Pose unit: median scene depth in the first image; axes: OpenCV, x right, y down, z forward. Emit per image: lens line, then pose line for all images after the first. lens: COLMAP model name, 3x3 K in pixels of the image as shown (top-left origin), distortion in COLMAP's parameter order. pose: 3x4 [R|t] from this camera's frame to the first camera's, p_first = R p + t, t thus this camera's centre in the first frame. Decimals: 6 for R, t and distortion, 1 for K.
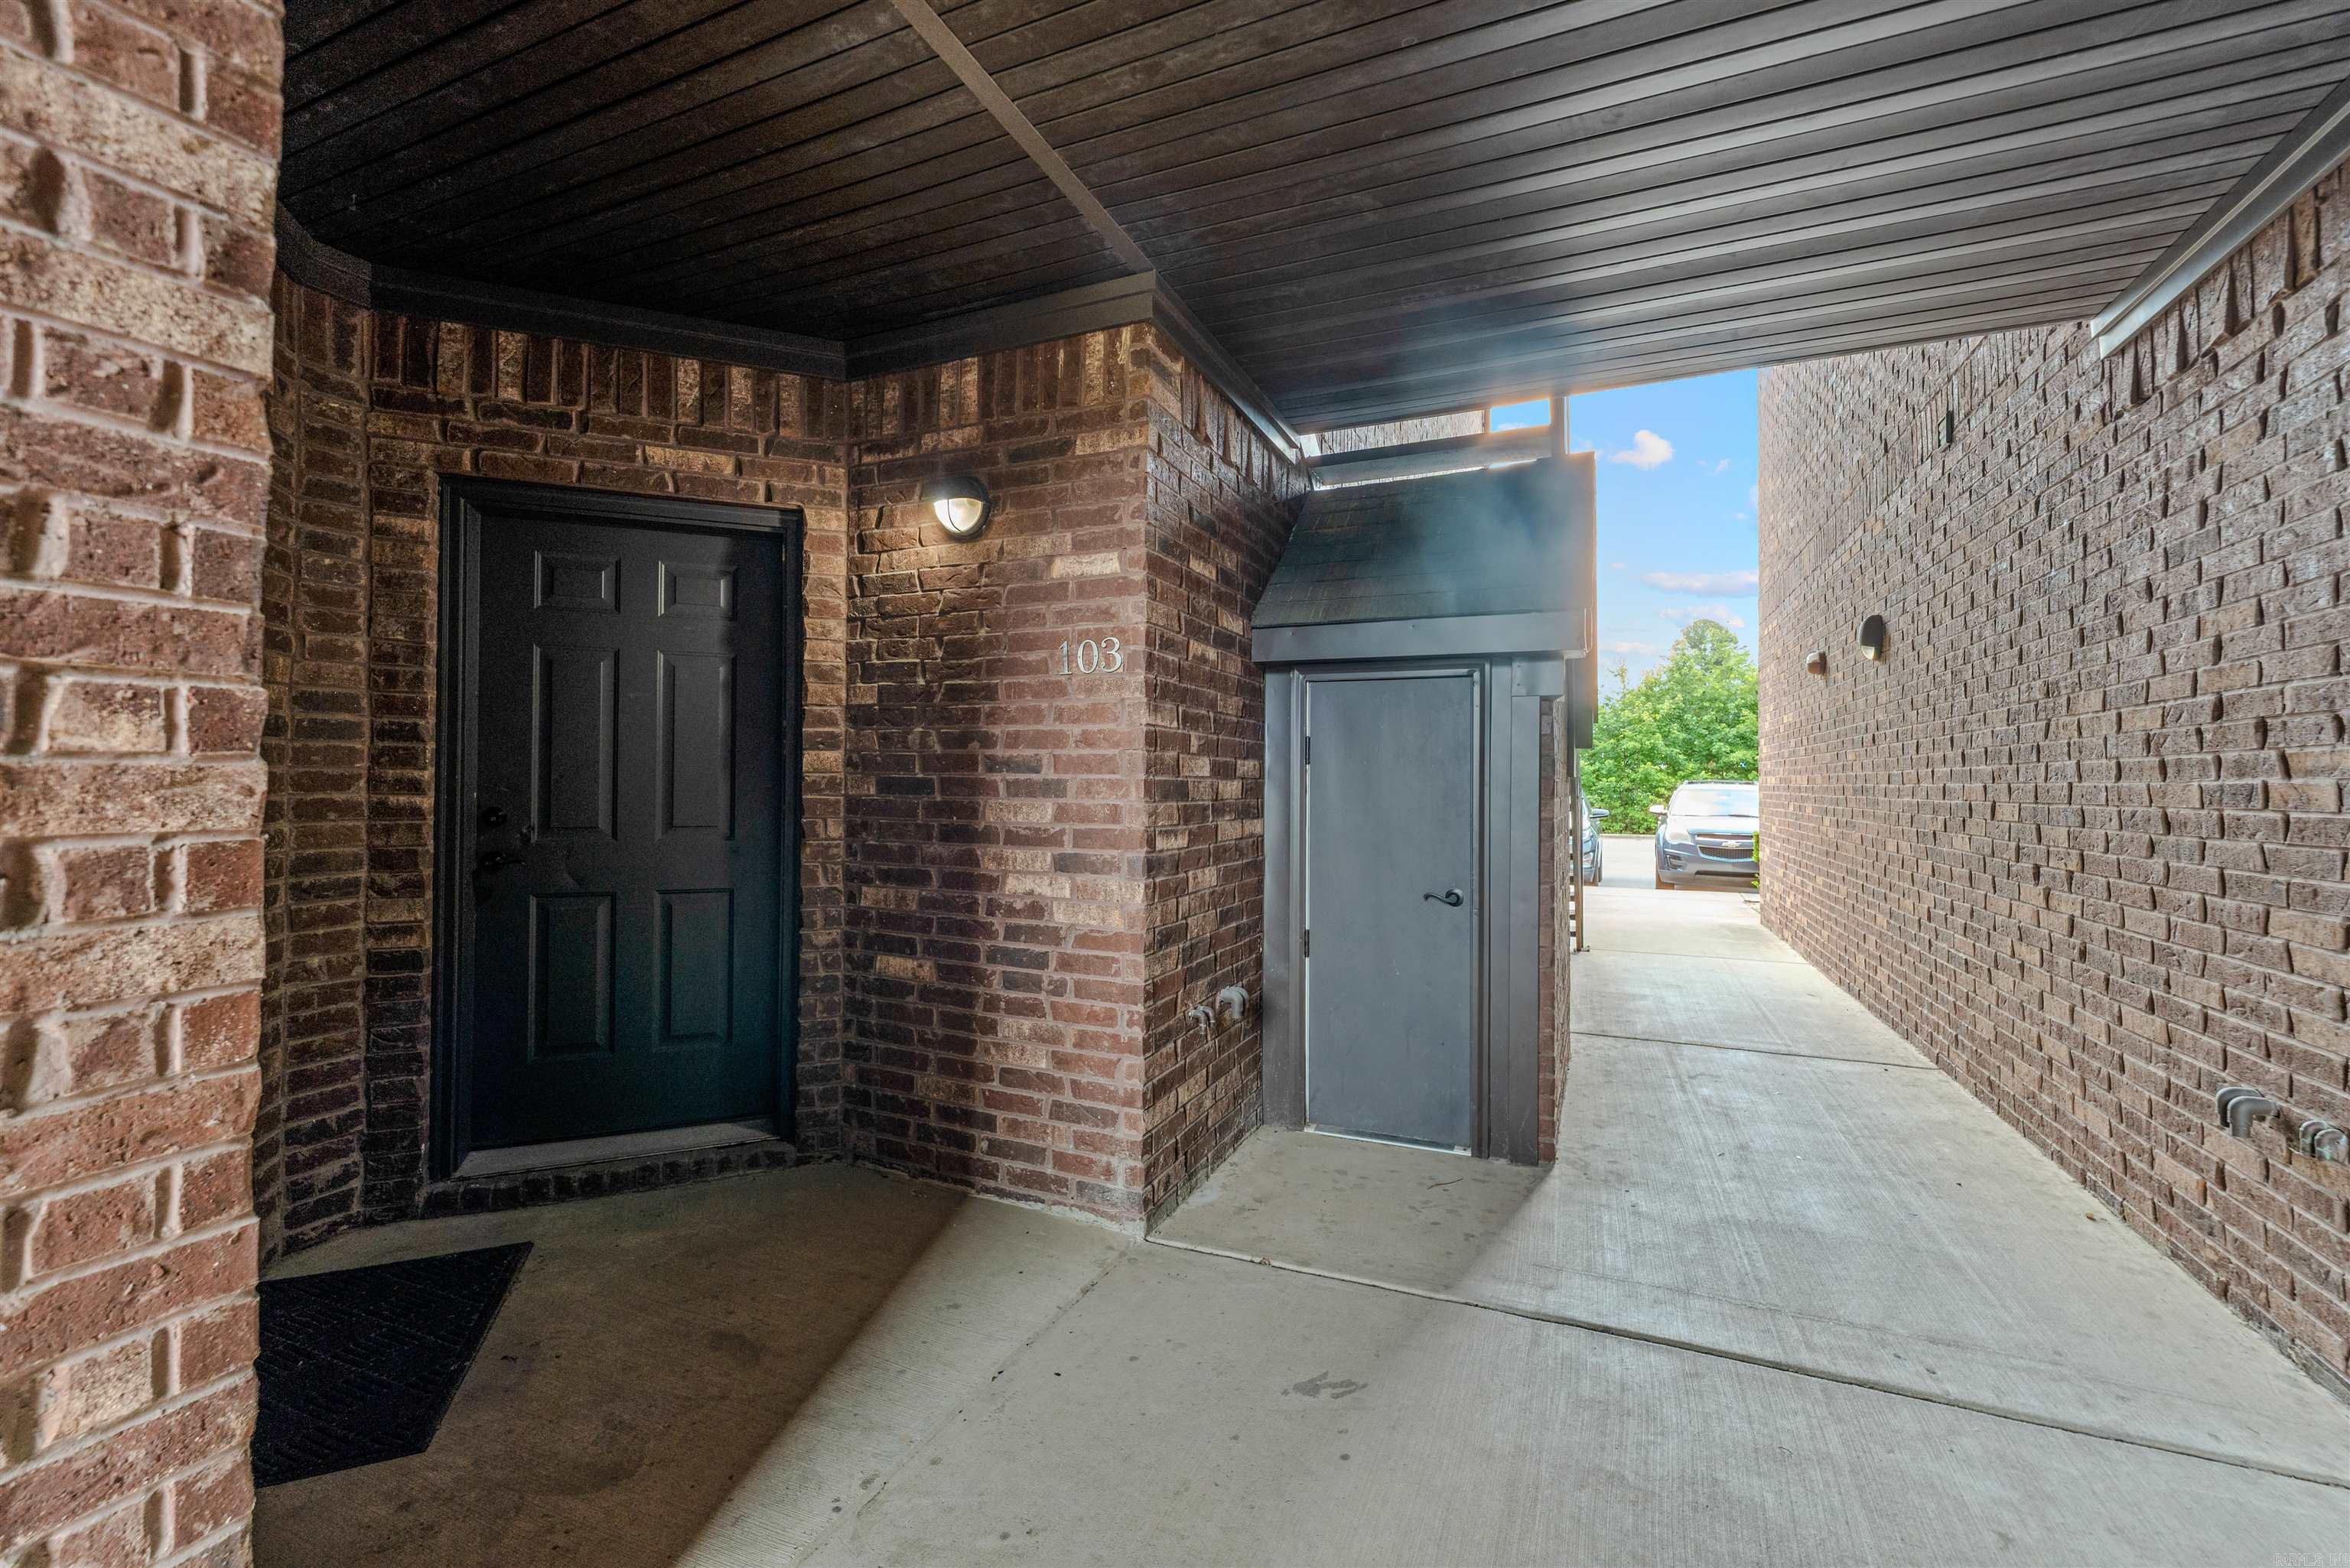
lens RADIAL K [[966.9, 0, 1175.0], [0, 966.9, 784.0], [0, 0, 1]] dist [-0.001370, -0.000165]
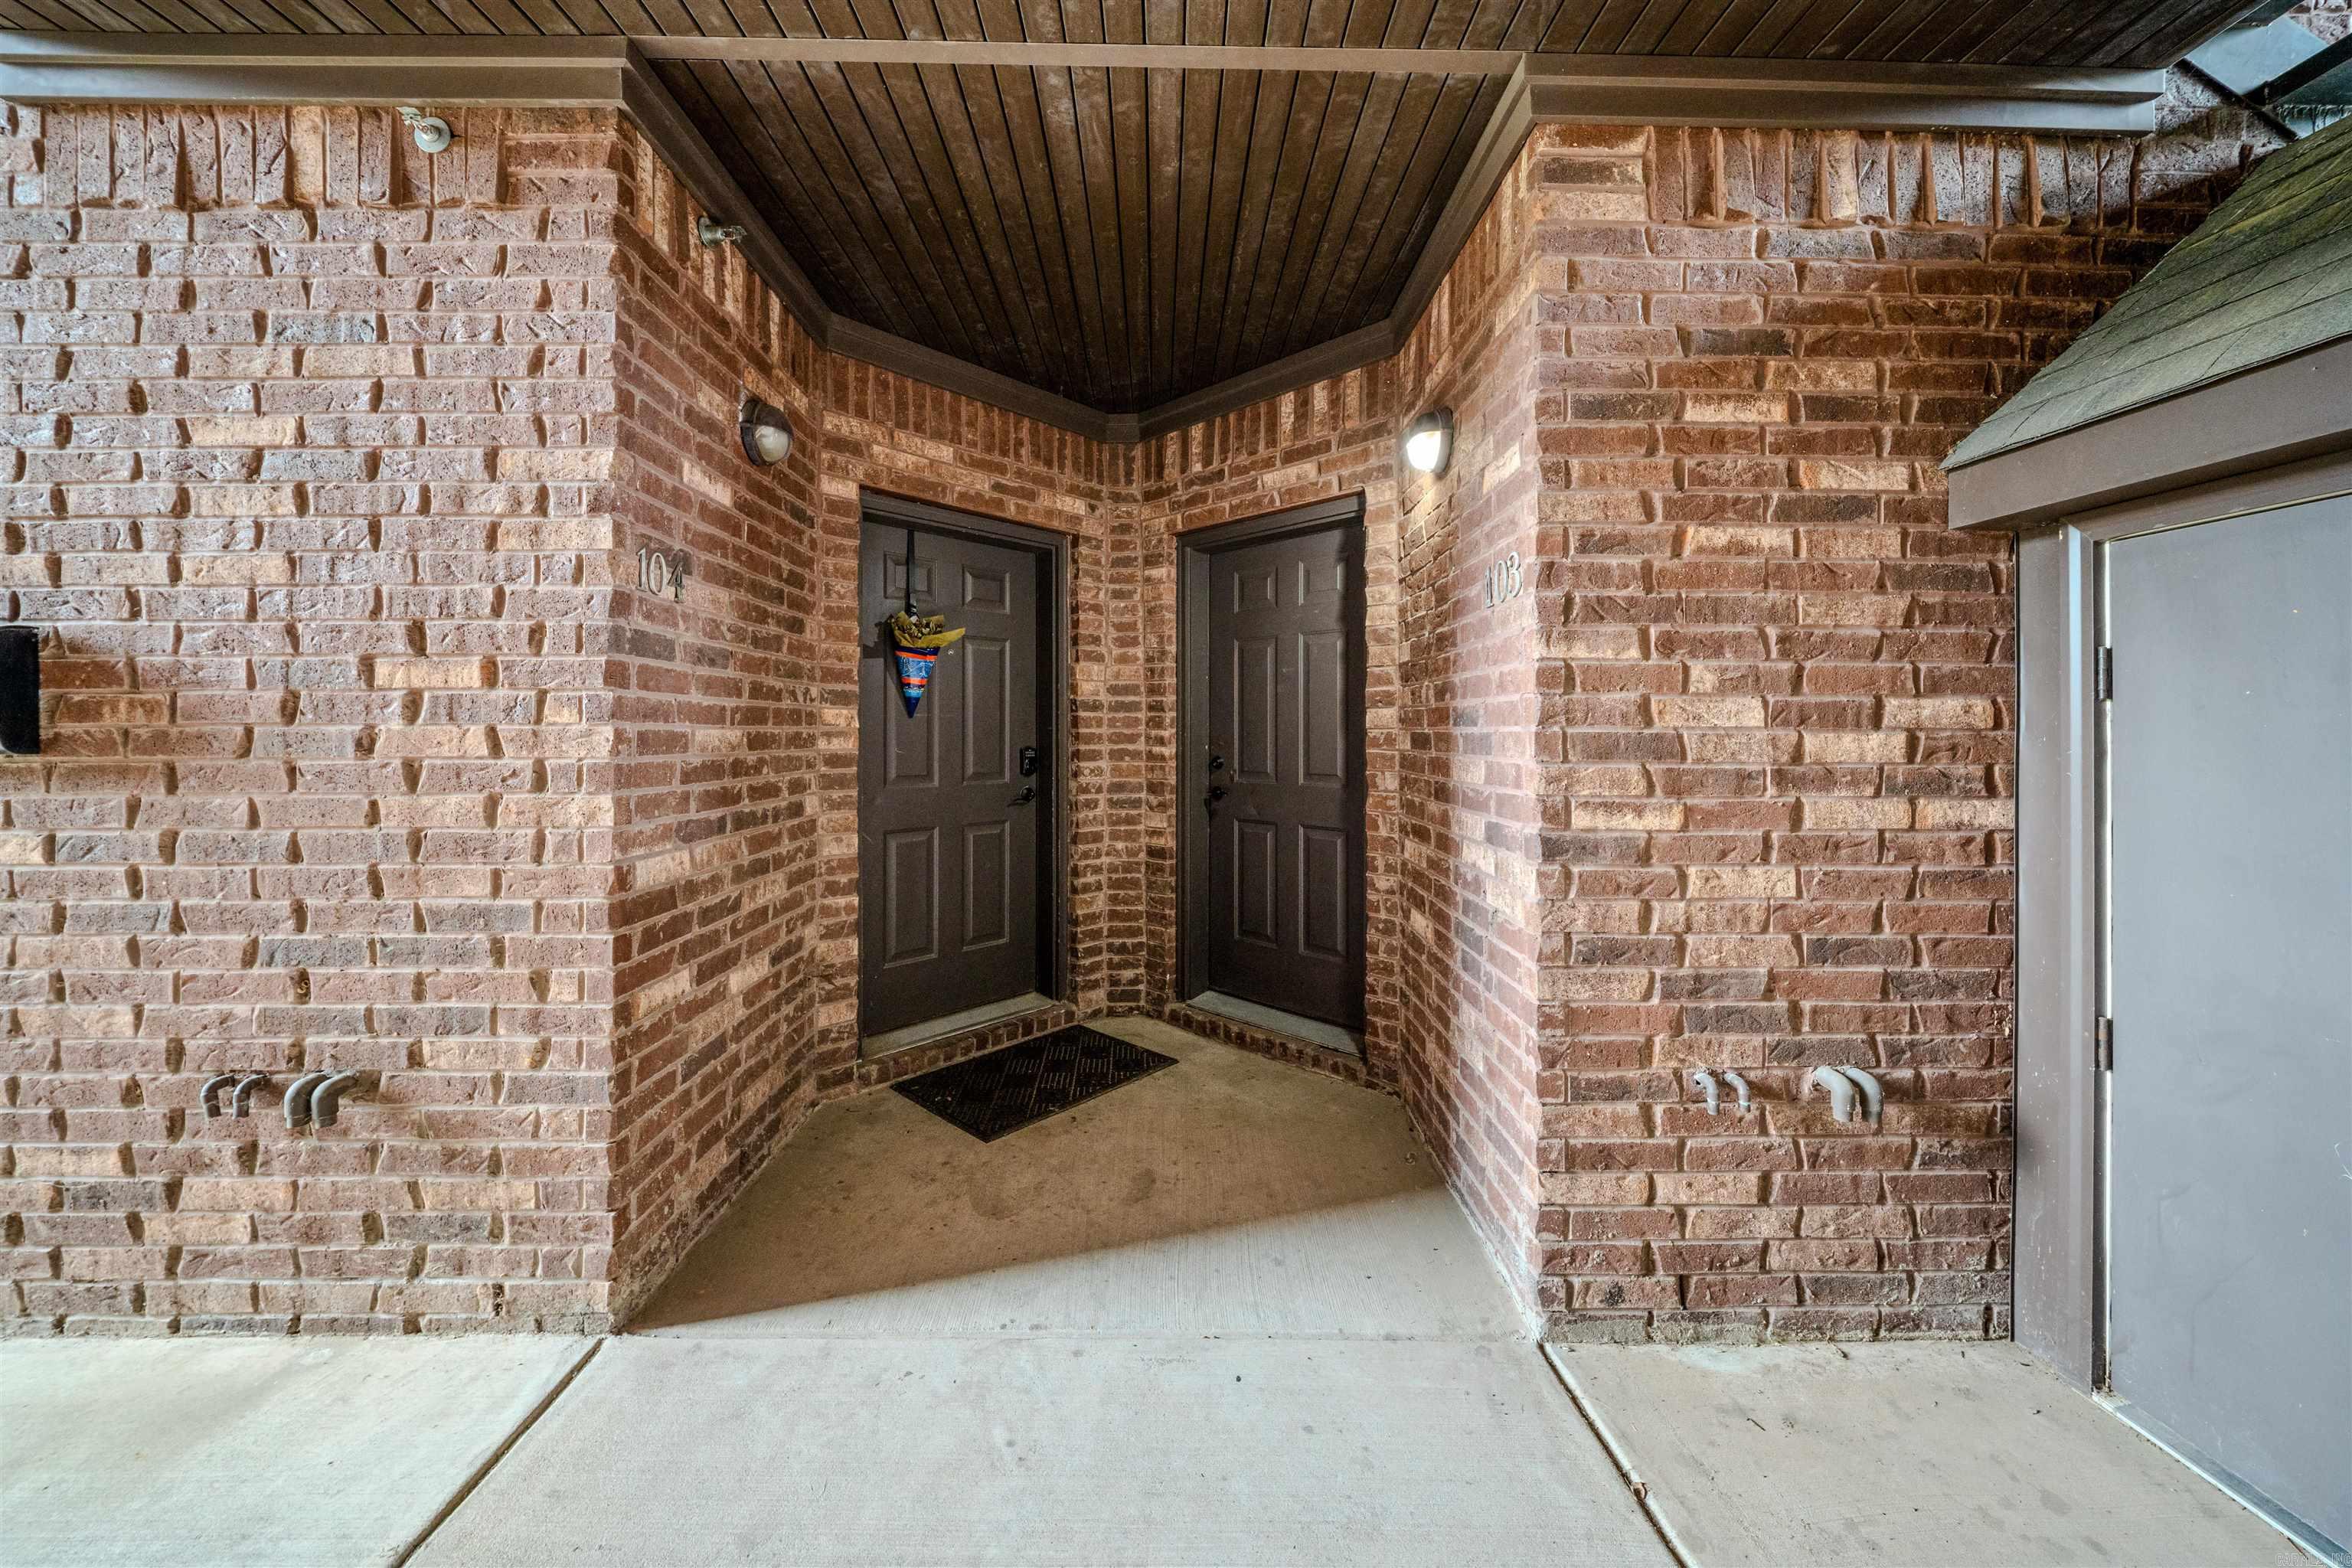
lens RADIAL K [[834.8, 0, 1174.6], [0, 834.8, 741.0], [0, 0, 1]] dist [0.006880, -0.004012]
pose [[0.415339, 0.000545, -0.909666, 0.427032], [-0.001733, 0.999998, -0.000192, 0.002653], [0.909665, 0.001656, 0.415340, 0.452839]]
